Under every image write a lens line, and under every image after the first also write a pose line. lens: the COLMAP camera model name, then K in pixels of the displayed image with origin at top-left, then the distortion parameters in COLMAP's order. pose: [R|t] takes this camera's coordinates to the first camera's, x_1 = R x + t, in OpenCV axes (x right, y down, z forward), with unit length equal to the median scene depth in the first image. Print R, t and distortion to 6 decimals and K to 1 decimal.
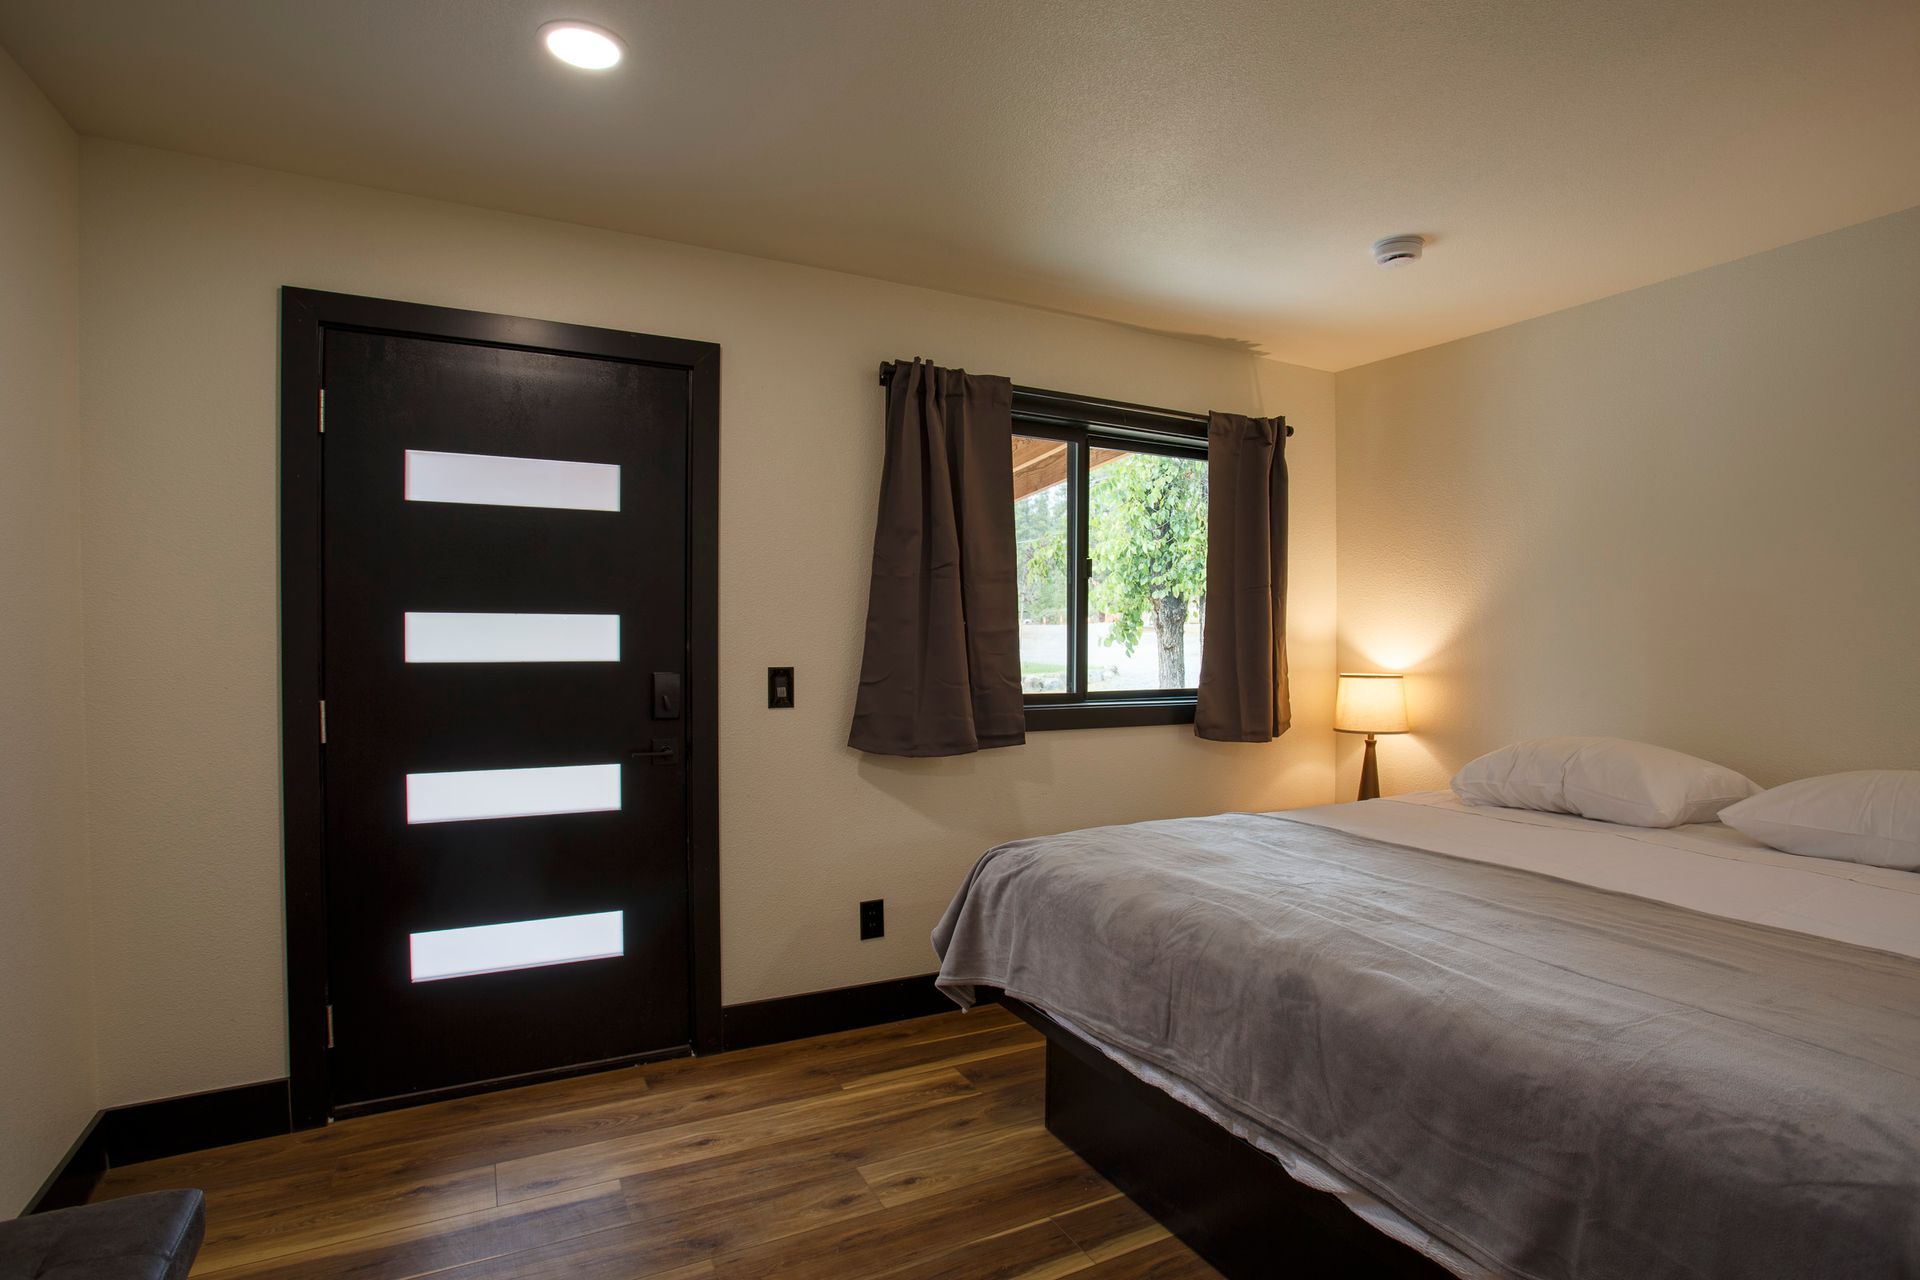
lens RADIAL K [[969.1, 0, 960.0], [0, 969.1, 640.0], [0, 0, 1]] dist [-0.074985, 0.030158]
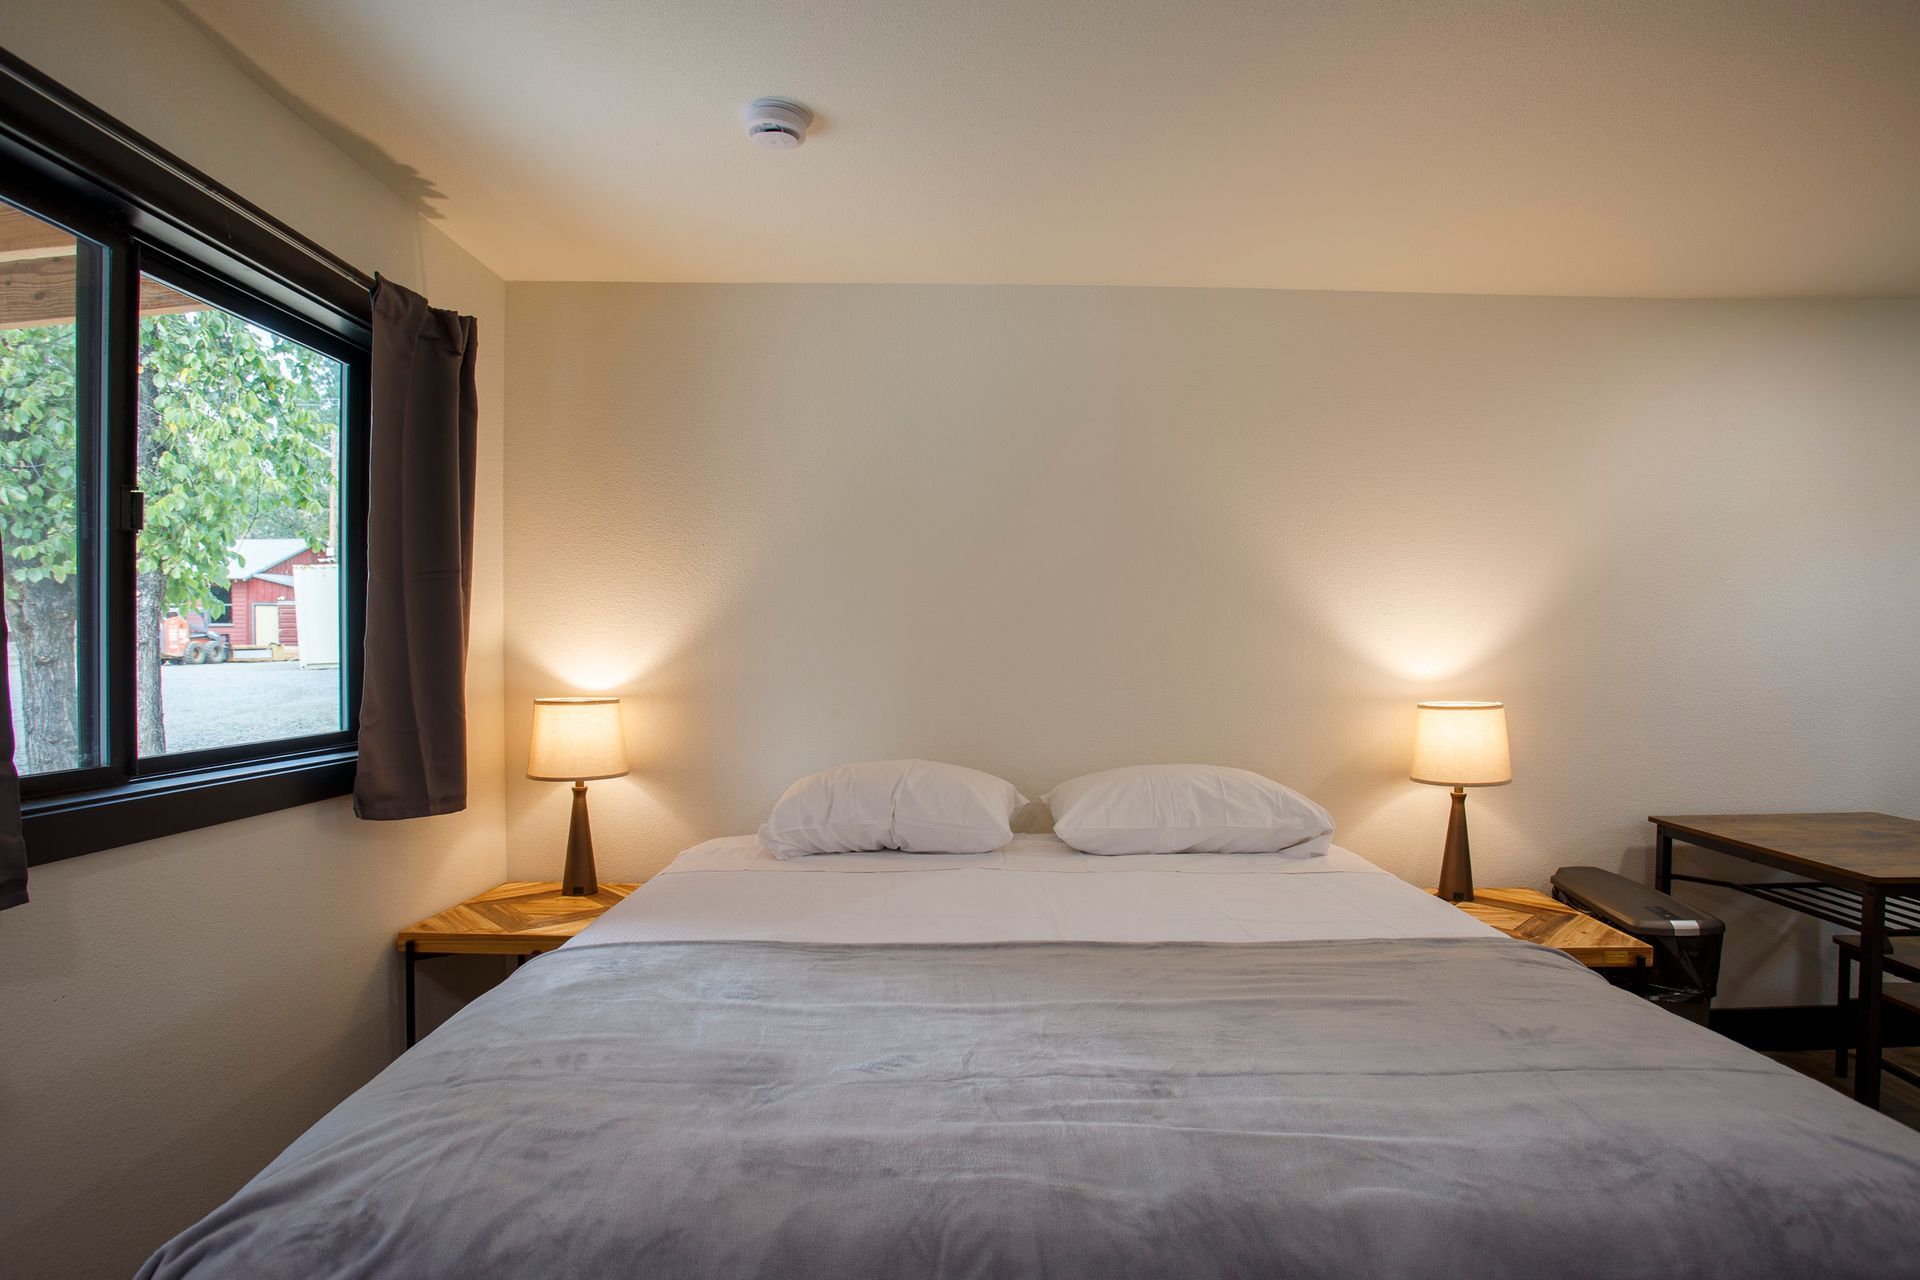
lens RADIAL K [[969.1, 0, 960.0], [0, 969.1, 640.0], [0, 0, 1]] dist [-0.074985, 0.030158]
pose [[0.451132, 0.006750, 0.892432, -0.121679], [-0.000414, 0.999973, -0.007354, -0.005078], [-0.892457, 0.002948, 0.451123, 0.499295]]
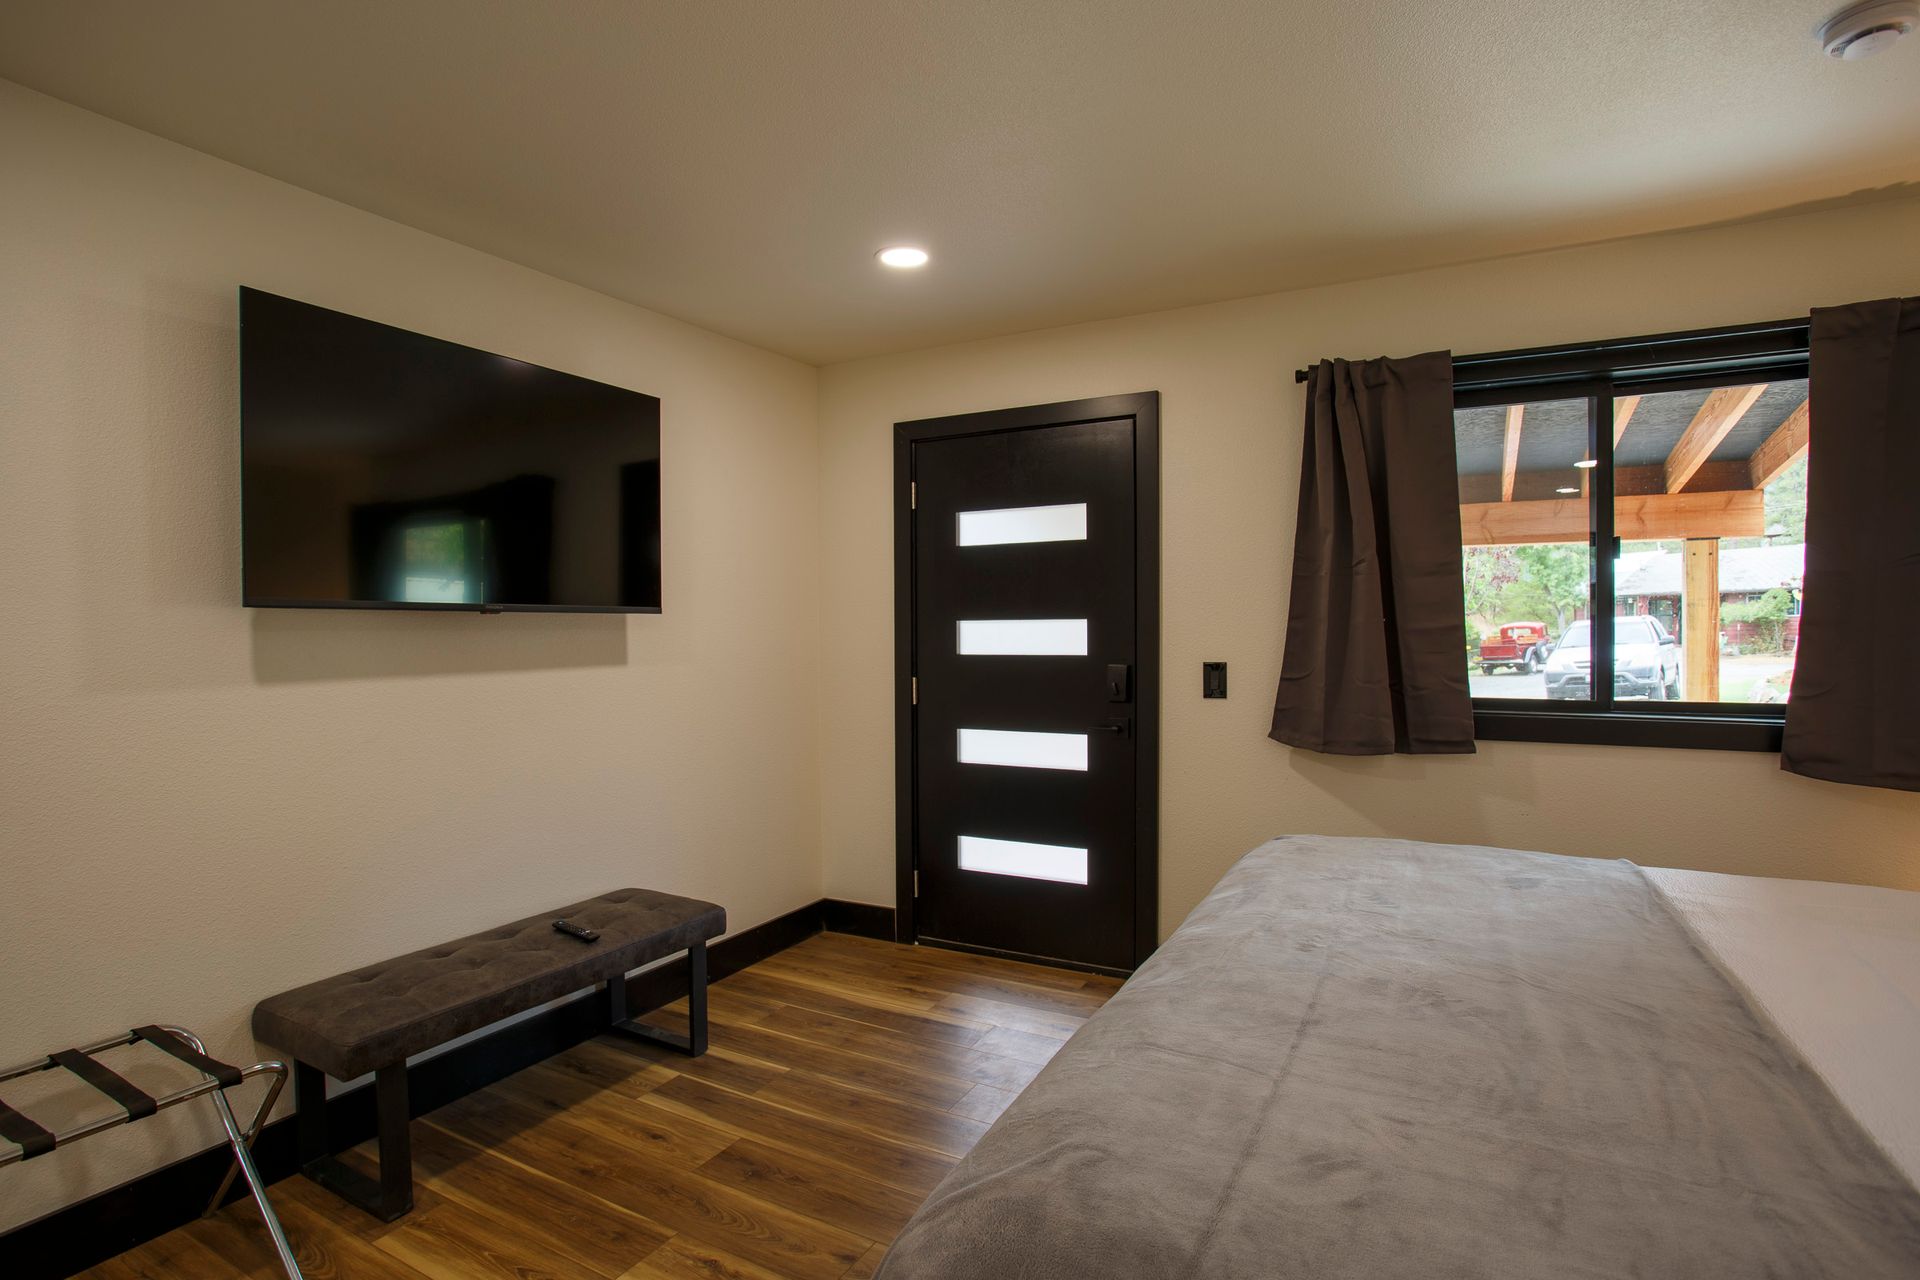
lens RADIAL K [[951.1, 0, 960.0], [0, 951.1, 640.0], [0, 0, 1]] dist [-0.075016, 0.034161]
pose [[0.551871, -0.007867, -0.833892, 0.570885], [-0.002543, 0.999935, -0.011117, 0.015095], [0.833926, 0.008256, 0.551815, 0.141058]]
